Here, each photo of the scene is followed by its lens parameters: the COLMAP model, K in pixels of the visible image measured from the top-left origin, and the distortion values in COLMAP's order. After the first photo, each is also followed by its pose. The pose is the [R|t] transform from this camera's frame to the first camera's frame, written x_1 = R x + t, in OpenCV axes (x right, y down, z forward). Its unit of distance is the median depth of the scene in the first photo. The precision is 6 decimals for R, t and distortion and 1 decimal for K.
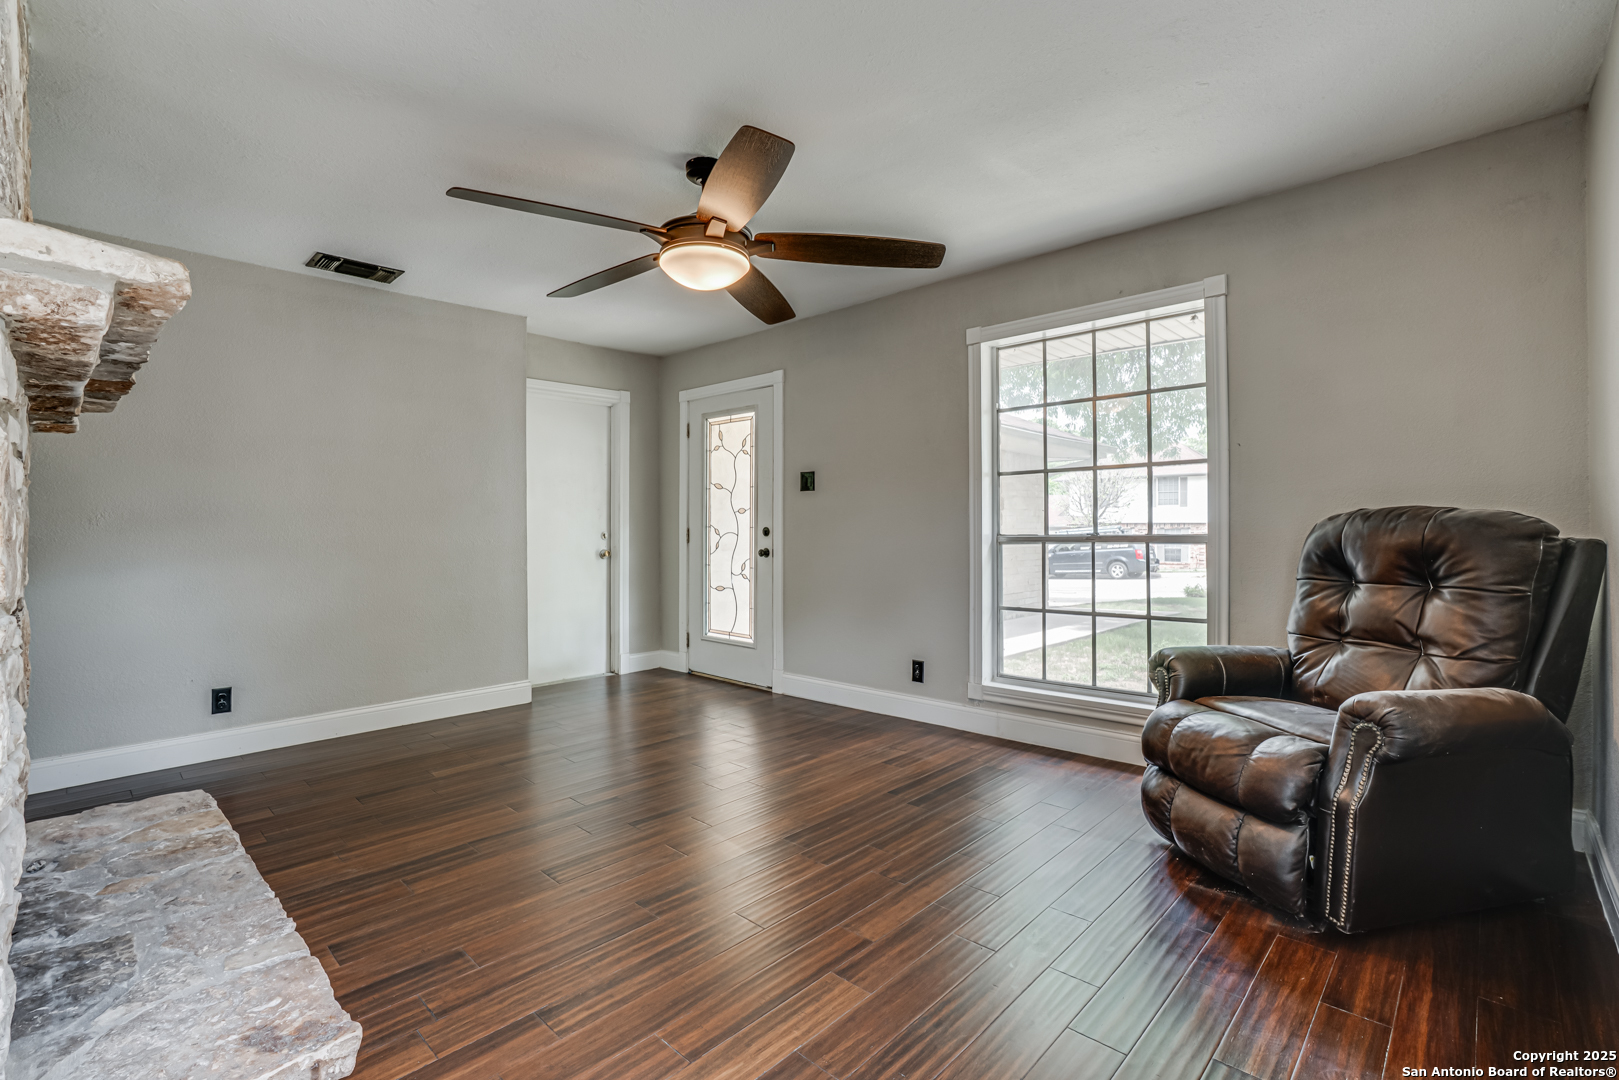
lens RADIAL K [[738.6, 0, 794.6], [0, 738.6, 532.1], [0, 0, 1]] dist [-0.038371, 0.017126]
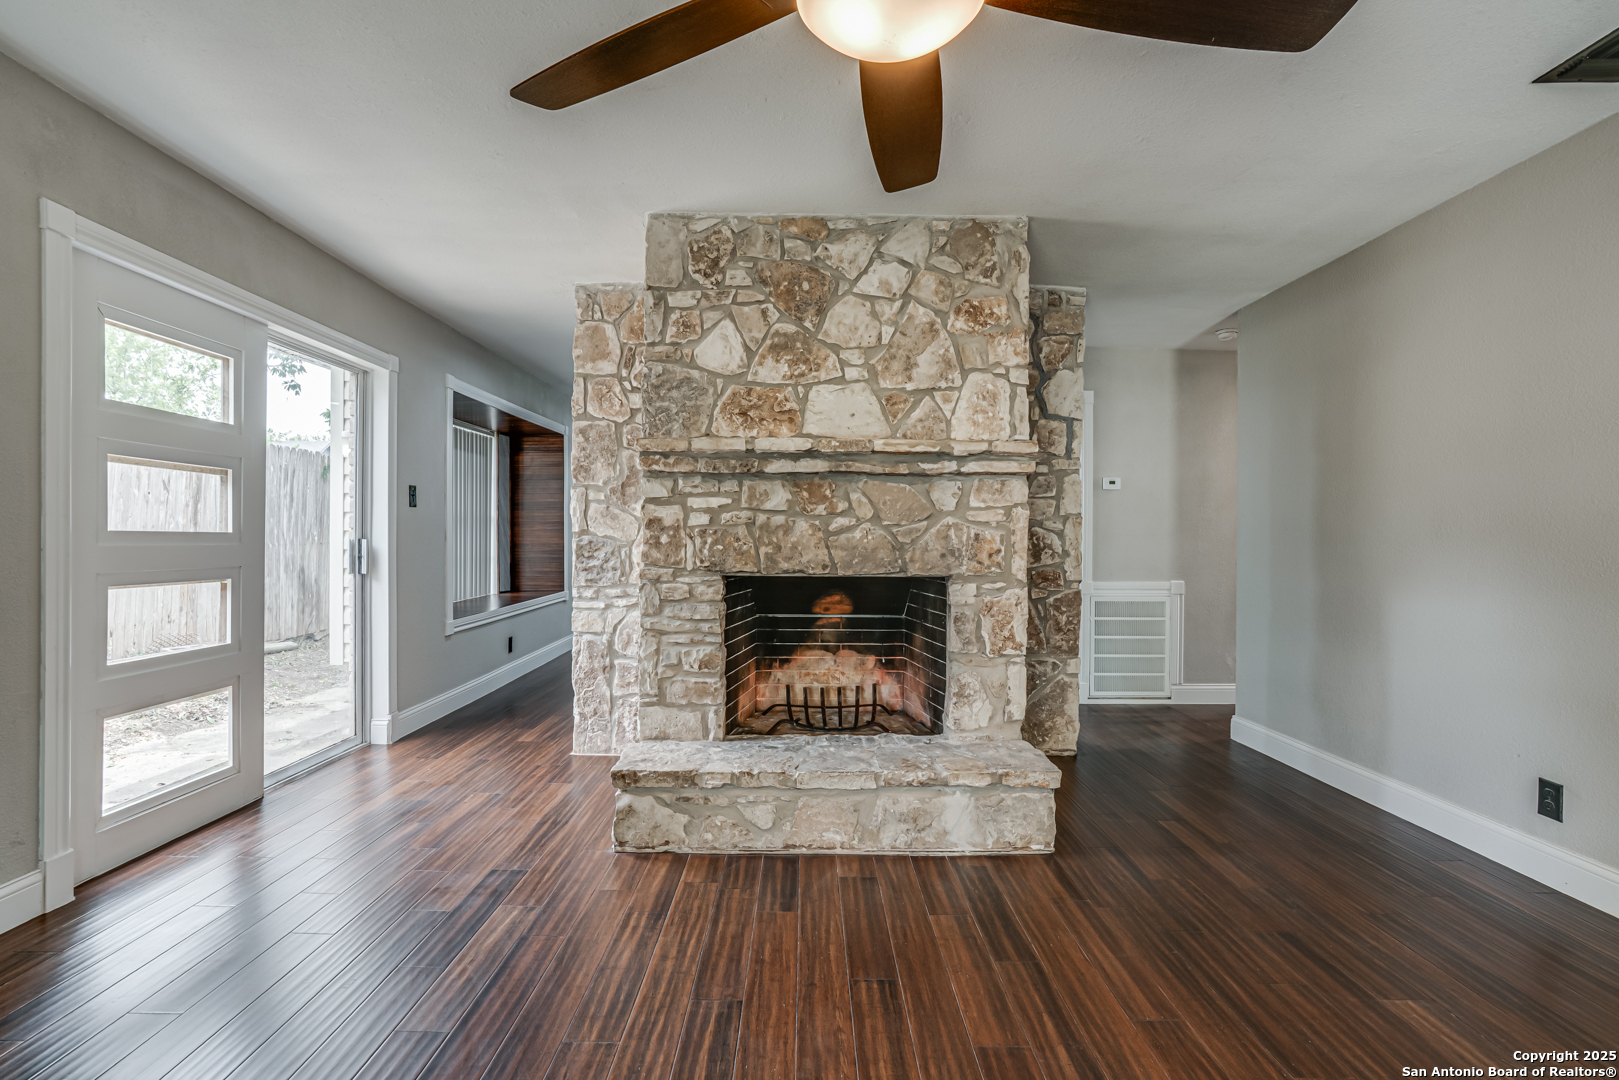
lens RADIAL K [[770.8, 0, 804.0], [0, 770.8, 534.1], [0, 0, 1]] dist [-0.024544, 0.004493]
pose [[-0.741595, 0.001395, -0.670847, 0.151327], [-0.000168, 0.999997, 0.002265, -0.010878], [0.670848, 0.001792, -0.741592, 0.859729]]
